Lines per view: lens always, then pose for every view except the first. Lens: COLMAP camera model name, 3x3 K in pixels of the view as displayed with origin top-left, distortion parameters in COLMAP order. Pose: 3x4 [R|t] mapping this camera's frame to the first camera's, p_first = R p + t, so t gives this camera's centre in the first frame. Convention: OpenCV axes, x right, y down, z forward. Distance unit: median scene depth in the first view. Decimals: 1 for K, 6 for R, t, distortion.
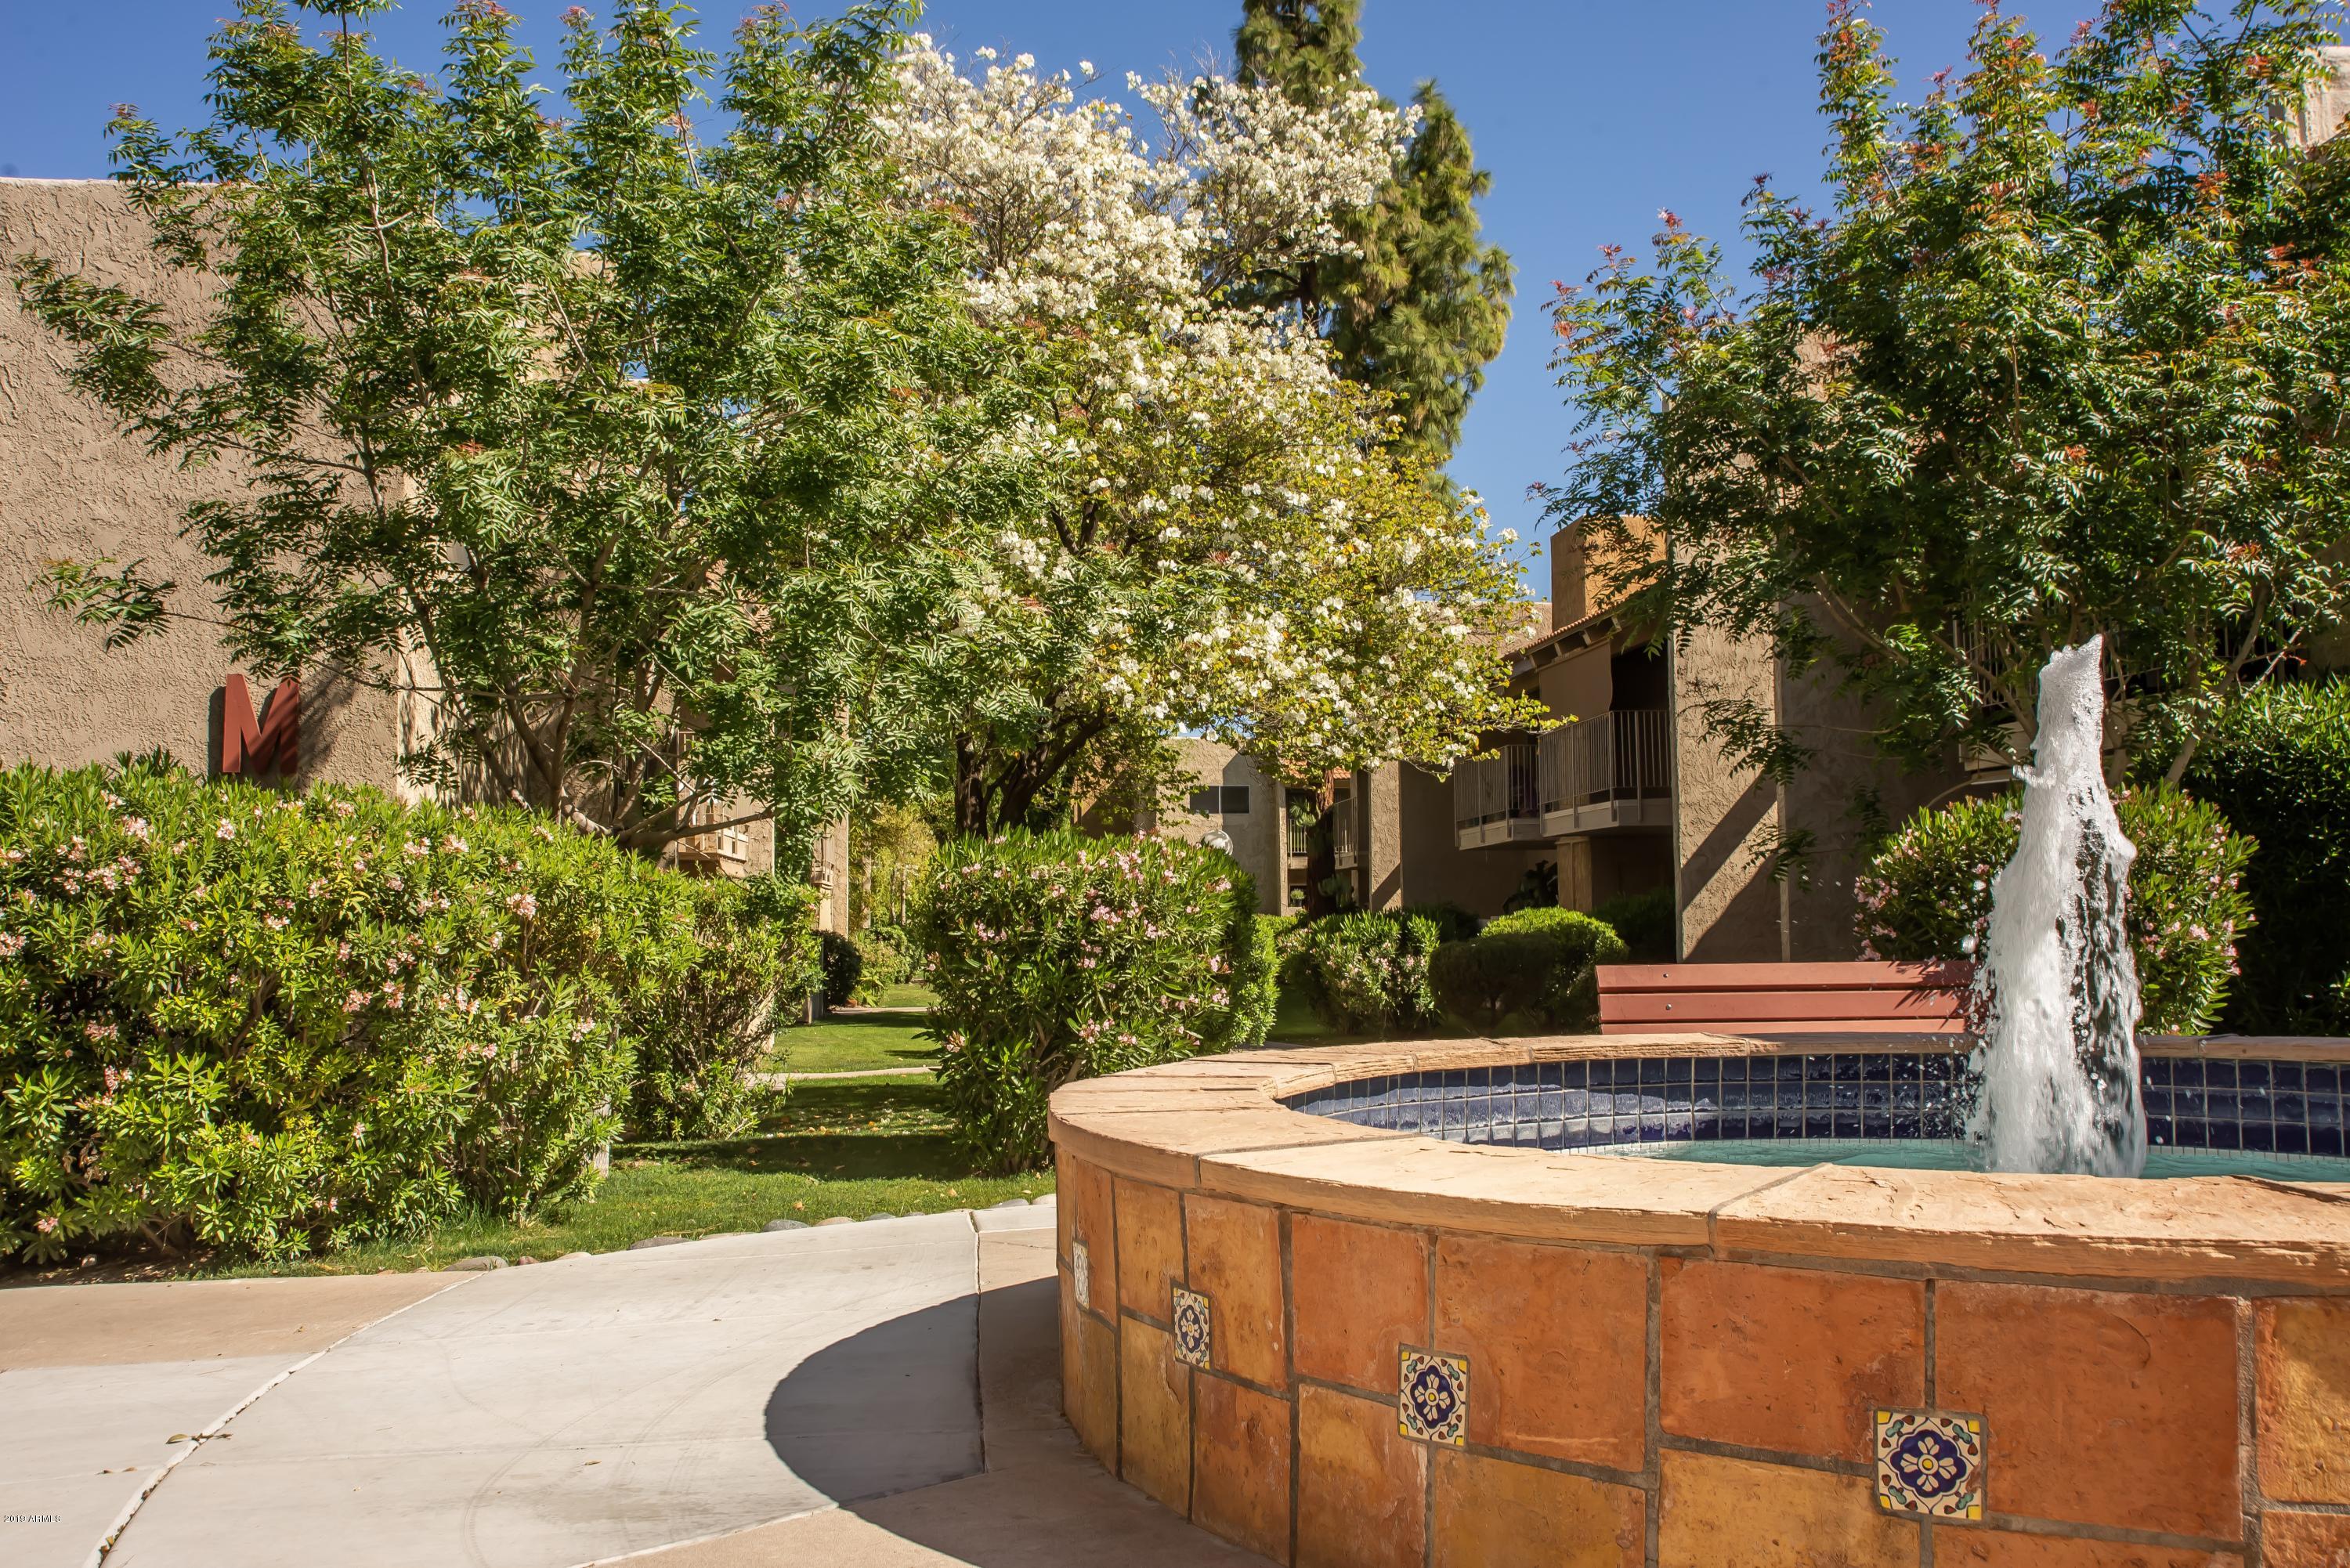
lens RADIAL K [[1830.6, 0, 1172.5], [0, 1830.6, 808.1], [0, 0, 1]] dist [-0.136997, 0.131340]
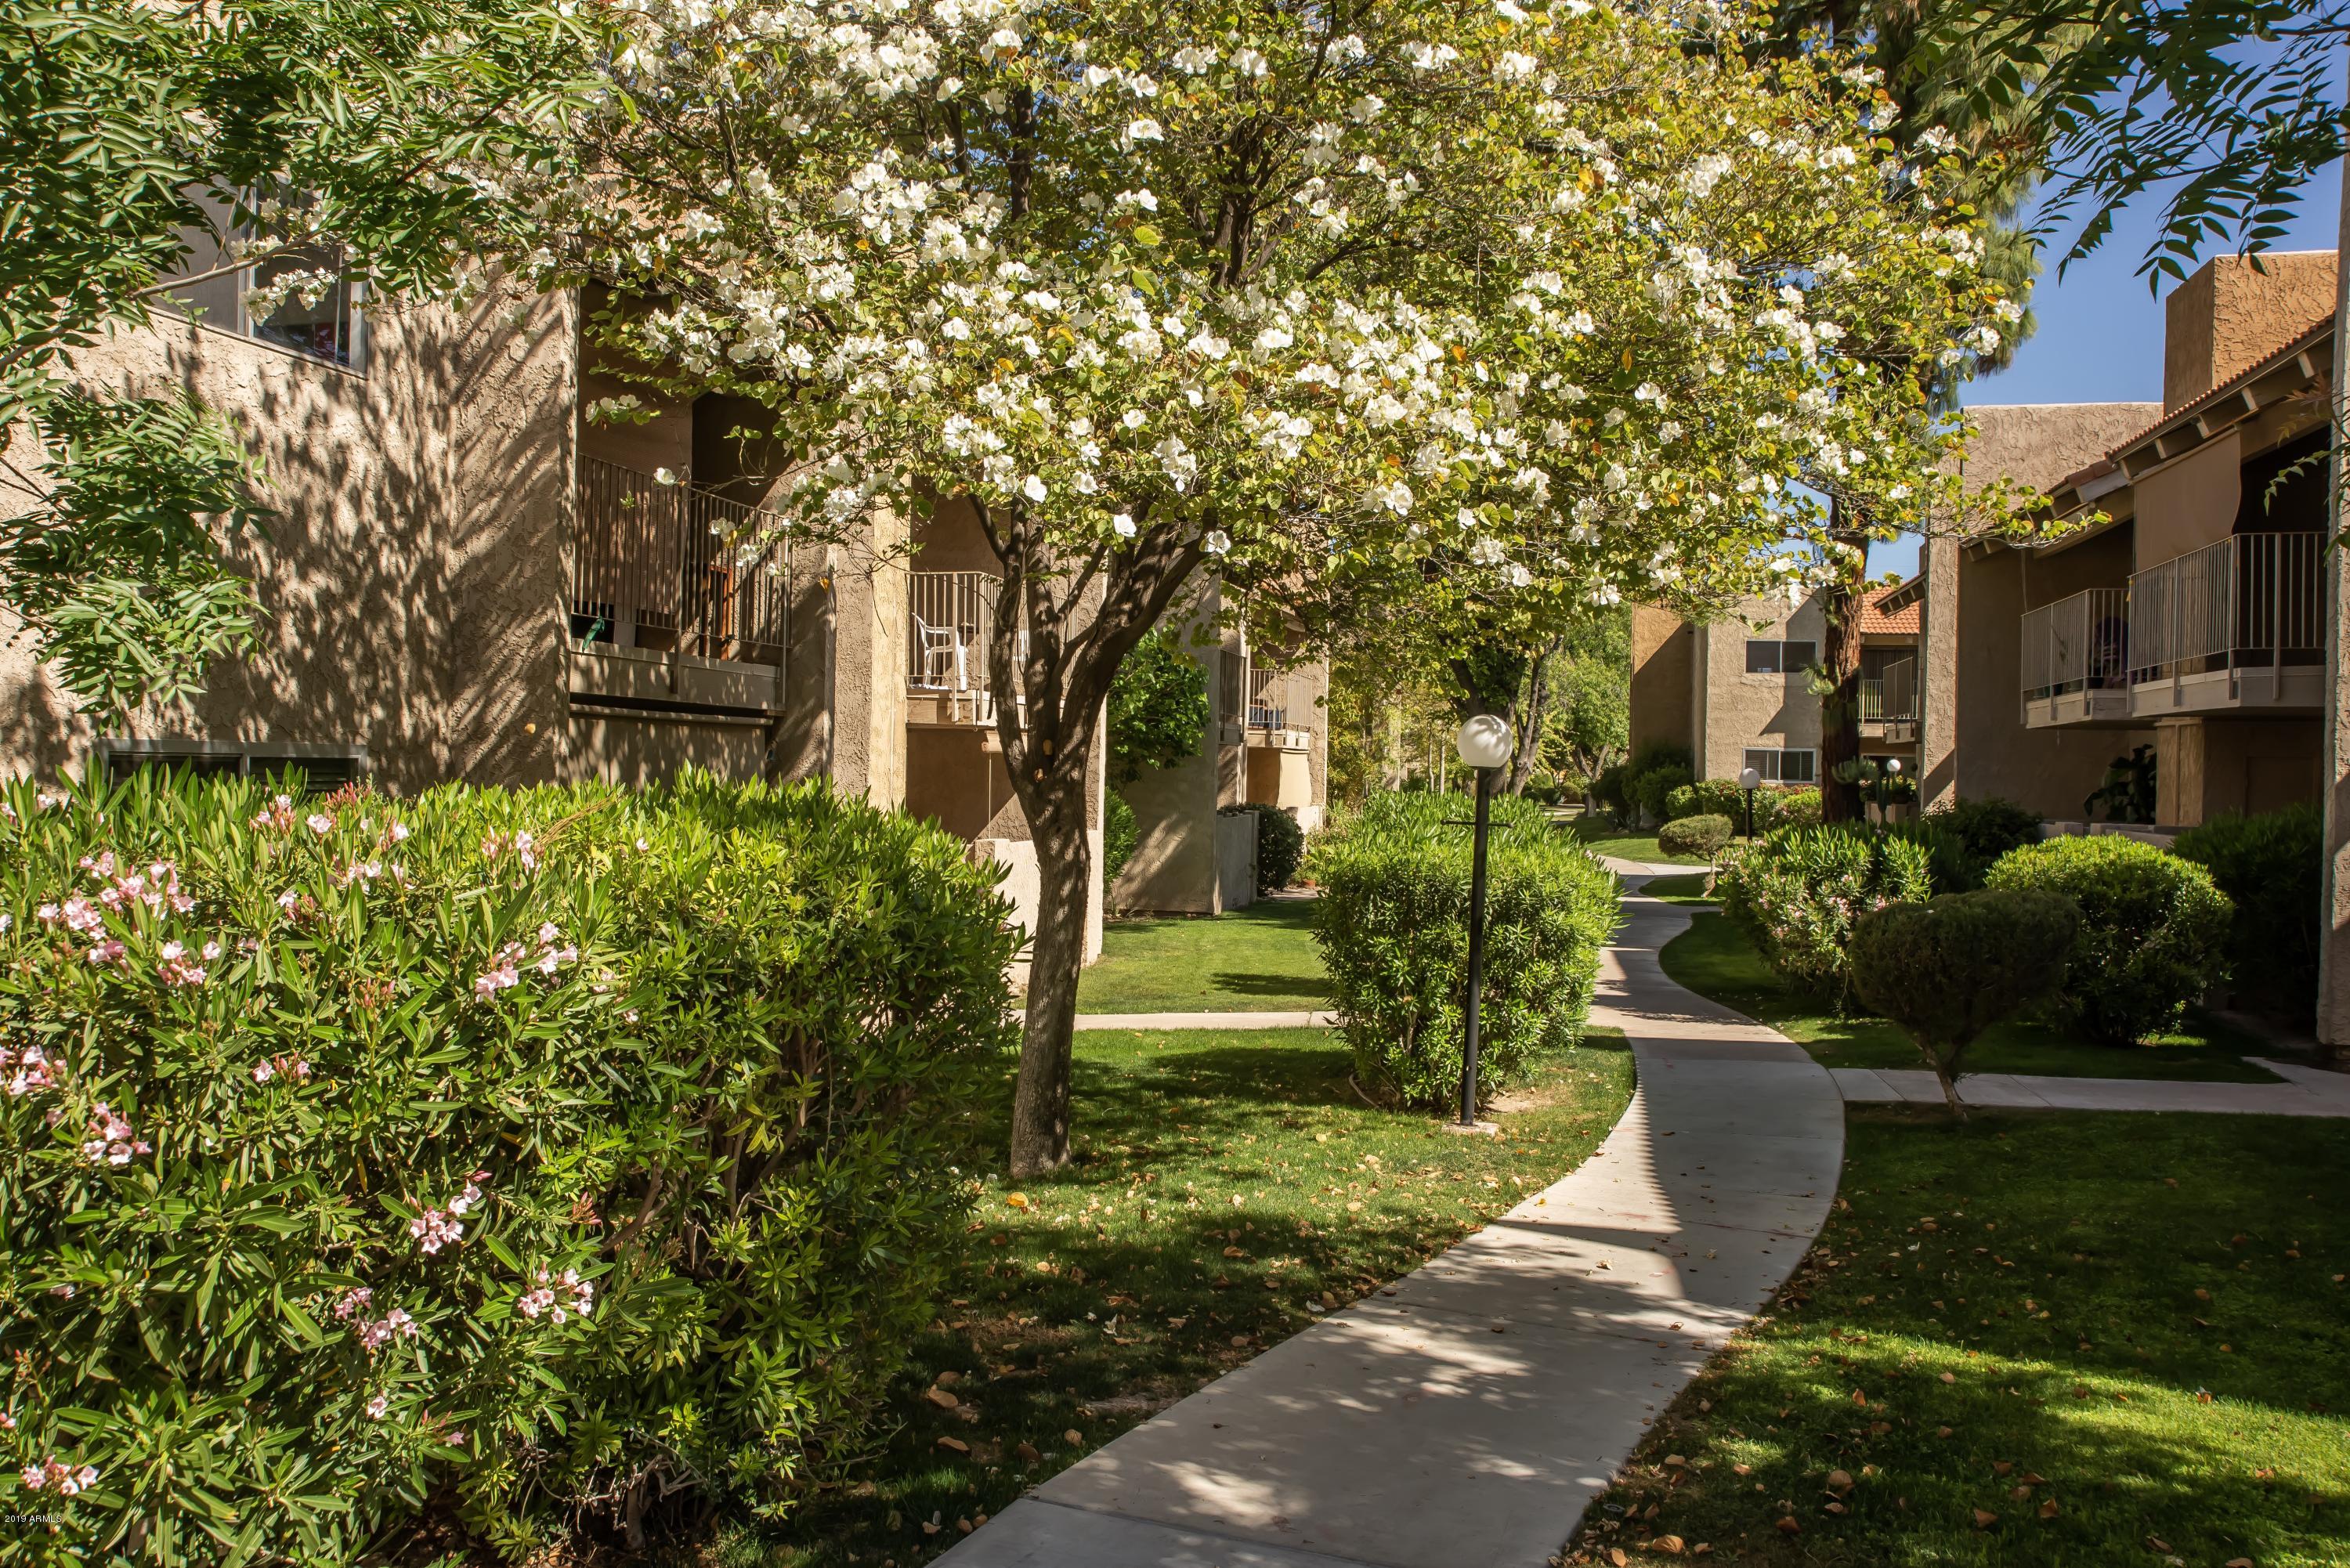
lens RADIAL K [[1830.6, 0, 1172.5], [0, 1830.6, 808.1], [0, 0, 1]] dist [-0.136997, 0.131340]
pose [[0.948279, 0.029378, -0.316075, 0.089980], [-0.003973, 0.996729, 0.080722, -0.004376], [0.317412, -0.075292, 0.945294, 0.286929]]
